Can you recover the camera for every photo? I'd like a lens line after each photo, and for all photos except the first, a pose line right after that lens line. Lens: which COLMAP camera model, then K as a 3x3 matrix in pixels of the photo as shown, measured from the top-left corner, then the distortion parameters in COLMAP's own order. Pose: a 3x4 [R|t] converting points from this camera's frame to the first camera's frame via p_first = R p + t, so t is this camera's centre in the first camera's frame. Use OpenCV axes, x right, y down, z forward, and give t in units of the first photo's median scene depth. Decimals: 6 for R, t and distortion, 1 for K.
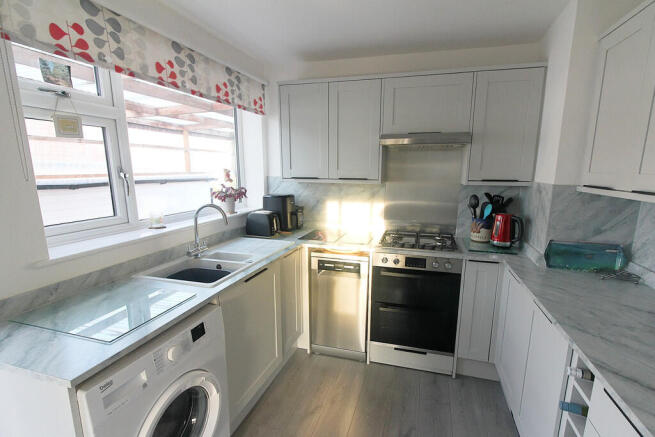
lens RADIAL K [[310.9, 0, 338.5], [0, 310.9, 228.4], [0, 0, 1]] dist [0.001207, -0.000001]
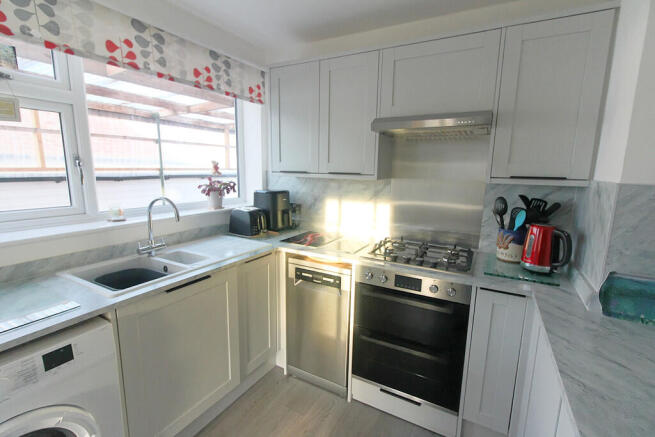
lens RADIAL K [[299.8, 0, 327.5], [0, 299.8, 218.5], [0, 0, 1]] dist [-0.000077, -0.000207]
pose [[0.974471, 0.048626, -0.219186, 0.197238], [-0.054505, 0.998296, -0.020853, -0.020542], [0.217798, 0.032268, 0.975460, 0.222315]]
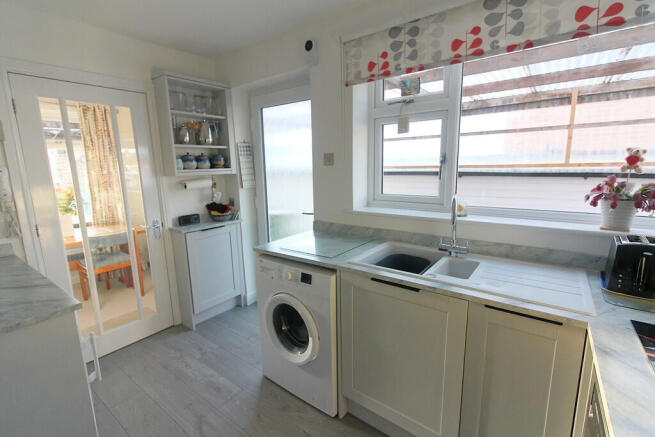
lens RADIAL K [[299.8, 0, 327.5], [0, 299.8, 218.5], [0, 0, 1]] dist [-0.000077, -0.000207]
pose [[-0.351161, 0.169287, -0.920884, 0.358690], [-0.161880, 0.957732, 0.237791, -0.126867], [0.922215, 0.232576, -0.308913, 0.784953]]
